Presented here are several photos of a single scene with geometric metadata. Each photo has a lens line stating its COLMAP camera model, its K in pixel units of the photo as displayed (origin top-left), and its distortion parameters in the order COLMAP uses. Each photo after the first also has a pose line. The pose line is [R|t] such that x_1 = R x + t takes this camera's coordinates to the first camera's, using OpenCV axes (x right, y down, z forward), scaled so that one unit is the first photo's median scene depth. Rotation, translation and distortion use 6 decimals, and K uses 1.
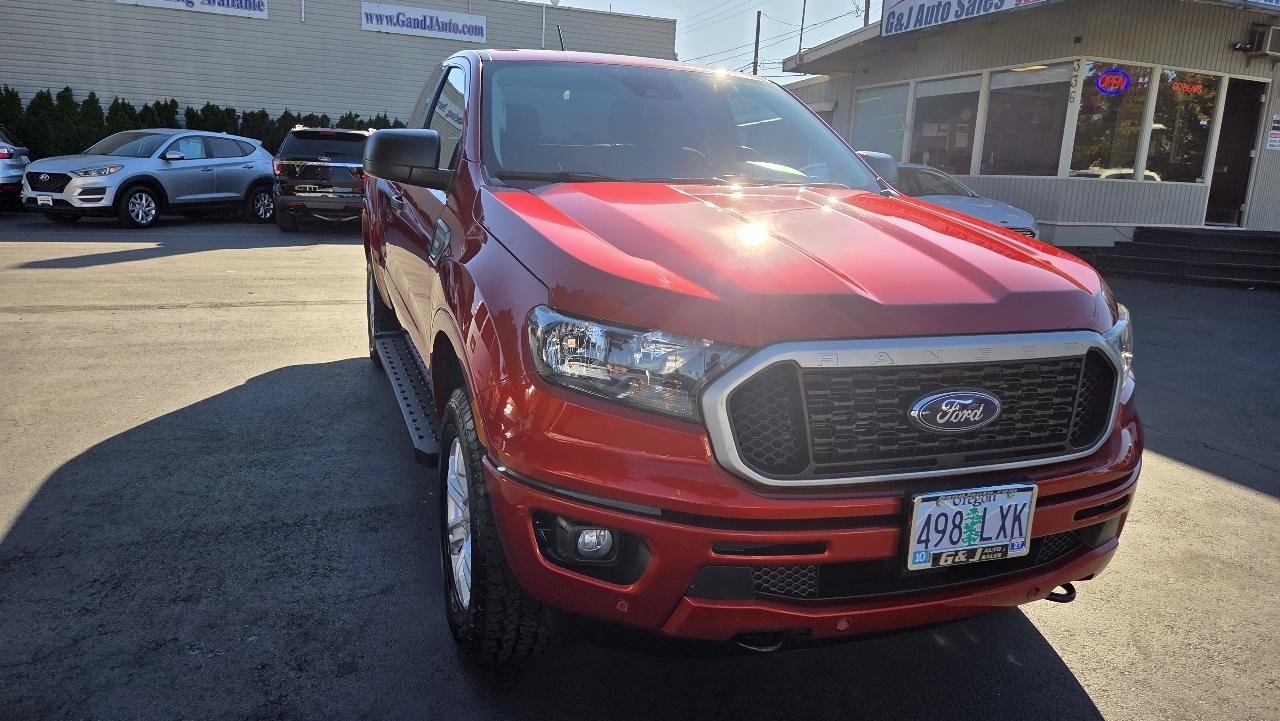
lens RADIAL K [[843.5, 0, 624.6], [0, 843.5, 347.9], [0, 0, 1]] dist [0.063447, -0.051594]
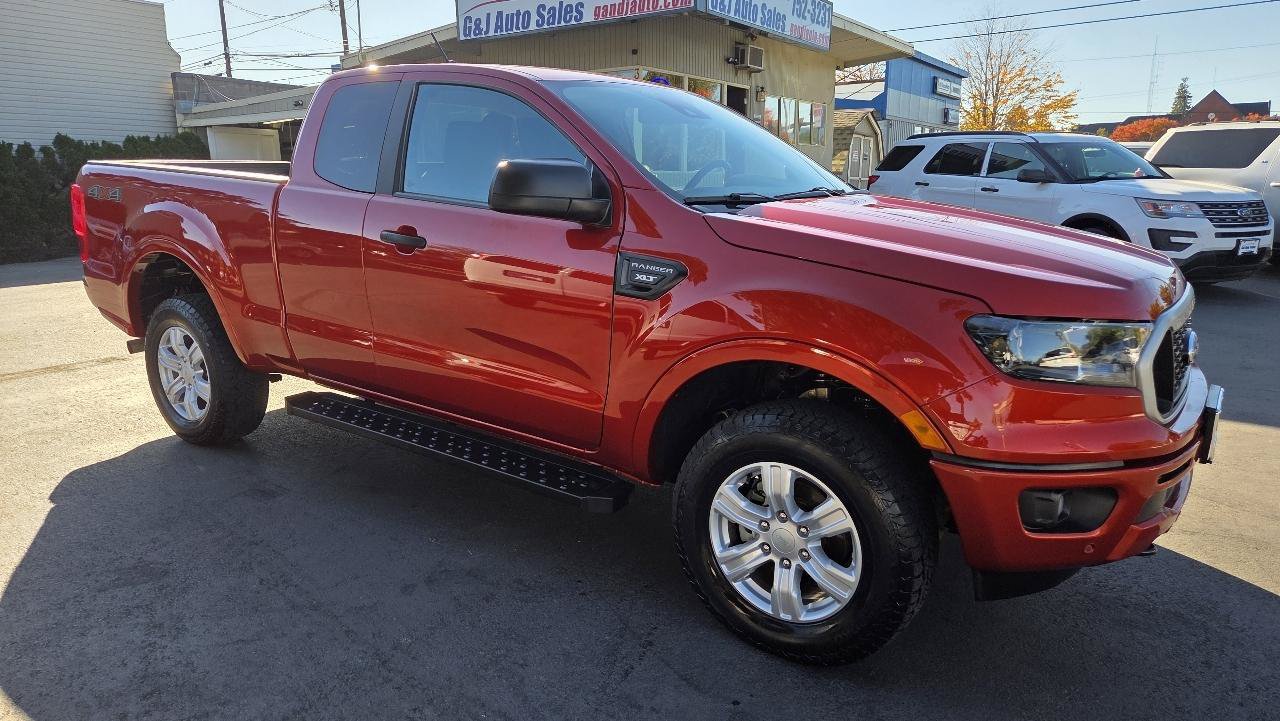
lens RADIAL K [[851.1, 0, 621.3], [0, 851.1, 343.3], [0, 0, 1]] dist [0.062913, -0.056127]
pose [[0.829853, -0.154970, 0.536029, -0.514873], [0.155788, 0.986805, 0.044109, -0.063383], [-0.535792, 0.046903, 0.843046, 0.133622]]
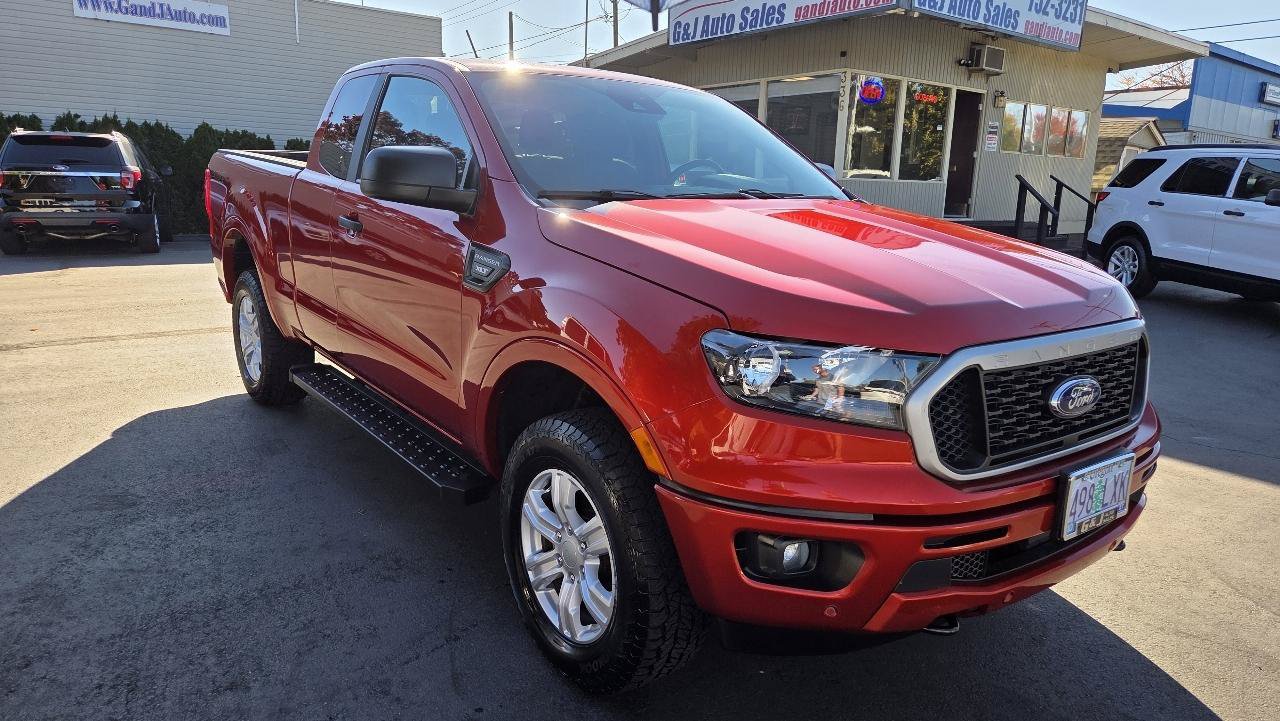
lens RADIAL K [[848.1, 0, 630.6], [0, 848.1, 362.2], [0, 0, 1]] dist [0.062783, -0.053718]
pose [[0.957745, -0.076995, 0.277123, -0.221119], [0.073450, 0.997030, 0.023168, -0.019109], [-0.278083, -0.001834, 0.960555, 0.026151]]
